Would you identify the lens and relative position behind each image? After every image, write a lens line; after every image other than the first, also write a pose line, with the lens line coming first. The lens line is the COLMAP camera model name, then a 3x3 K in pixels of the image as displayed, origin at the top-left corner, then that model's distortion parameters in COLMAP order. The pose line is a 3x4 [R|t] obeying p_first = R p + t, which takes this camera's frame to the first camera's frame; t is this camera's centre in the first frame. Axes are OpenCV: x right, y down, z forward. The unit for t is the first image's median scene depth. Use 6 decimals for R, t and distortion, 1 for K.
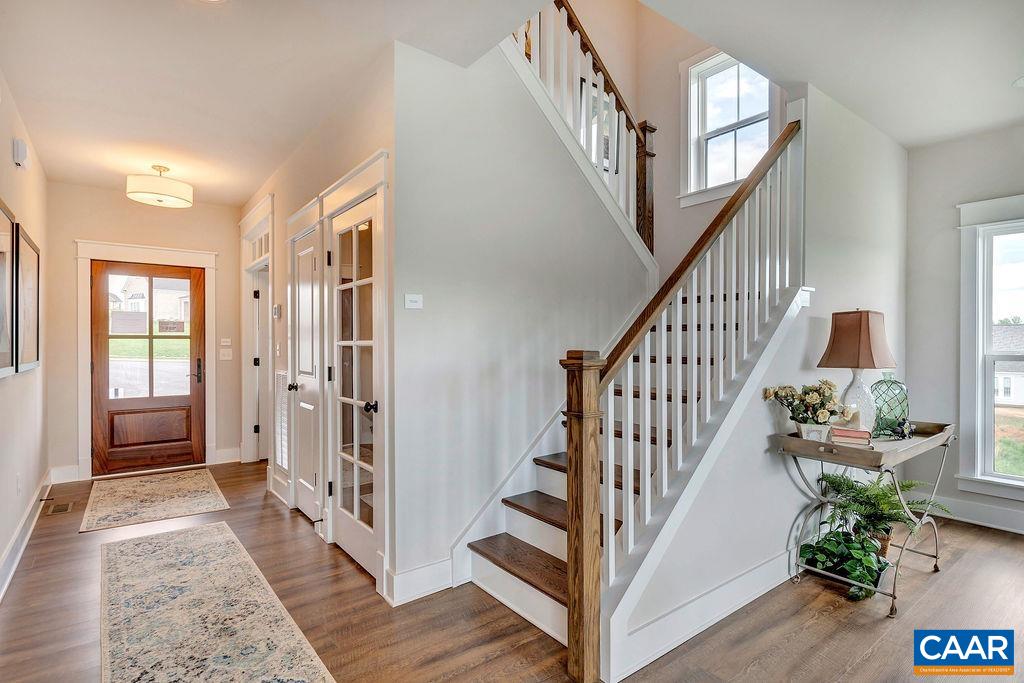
lens RADIAL K [[519.5, 0, 515.2], [0, 519.5, 345.5], [0, 0, 1]] dist [-0.000189, 0.000033]
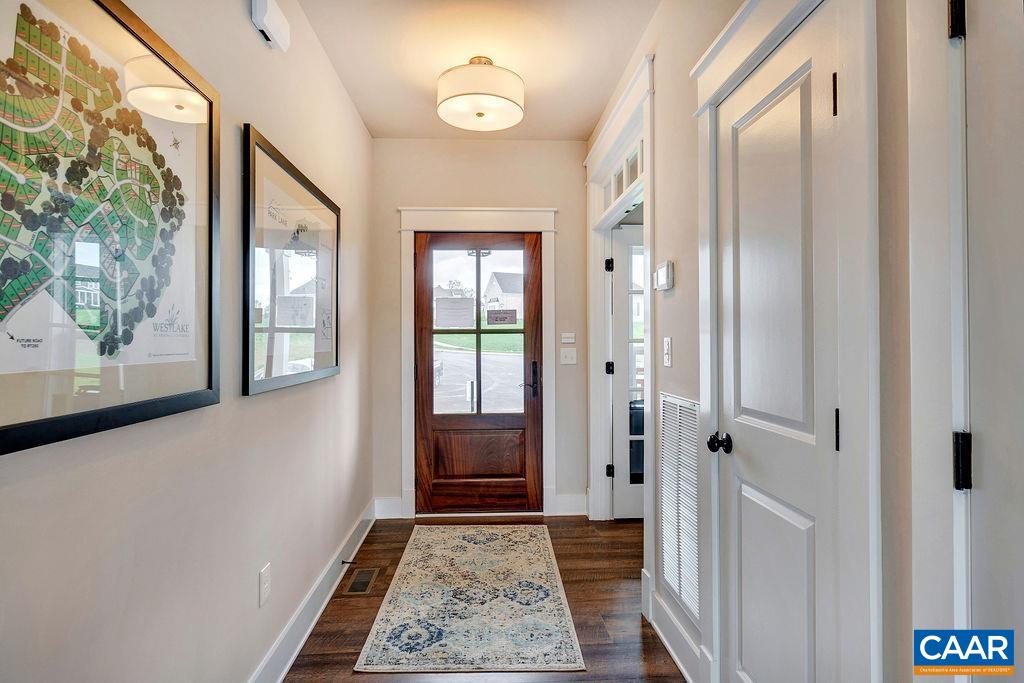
lens RADIAL K [[519.5, 0, 515.2], [0, 519.5, 345.5], [0, 0, 1]] dist [-0.000189, 0.000033]
pose [[0.830638, 0.001779, -0.556810, -0.258064], [0.003301, 0.999962, 0.008120, -0.002659], [0.556803, -0.008583, 0.830600, 0.433138]]
